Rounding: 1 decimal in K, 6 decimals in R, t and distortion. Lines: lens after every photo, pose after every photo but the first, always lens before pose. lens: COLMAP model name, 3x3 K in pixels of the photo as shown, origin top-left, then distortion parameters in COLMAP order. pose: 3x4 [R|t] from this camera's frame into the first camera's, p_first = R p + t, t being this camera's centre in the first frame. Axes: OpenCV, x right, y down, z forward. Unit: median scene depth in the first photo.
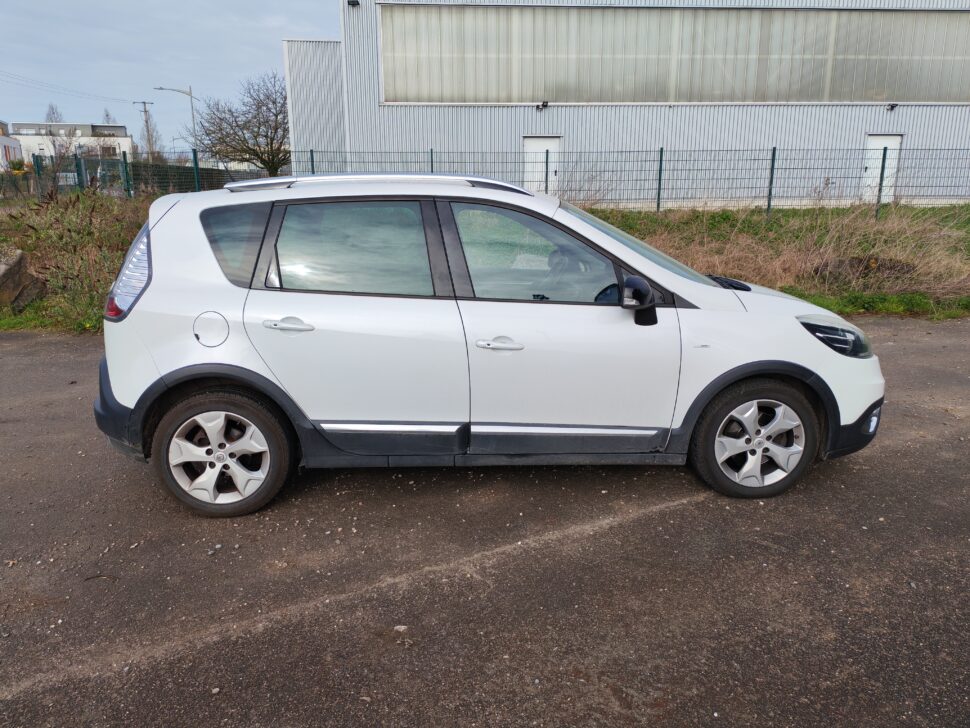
lens RADIAL K [[757.3, 0, 485.0], [0, 757.3, 364.0], [0, 0, 1]] dist [0.070272, -0.094659]
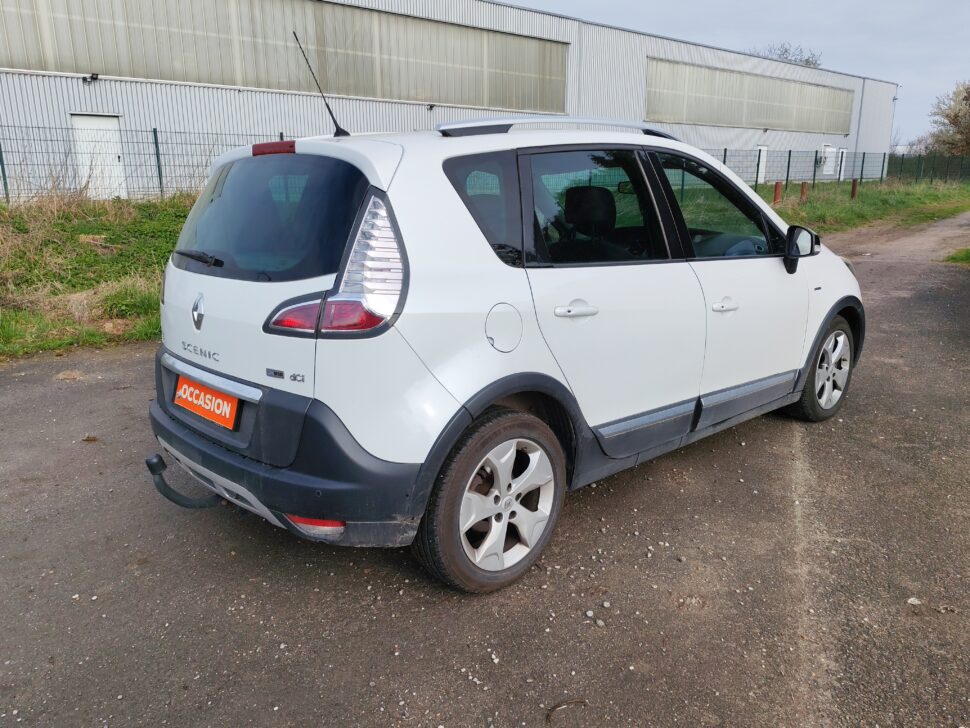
lens RADIAL K [[757.3, 0, 485.0], [0, 757.3, 364.0], [0, 0, 1]] dist [0.070272, -0.094659]
pose [[0.766512, -0.154086, 0.623471, -0.786770], [0.153141, 0.986641, 0.055565, -0.051053], [-0.623704, 0.052887, 0.779869, 0.442850]]
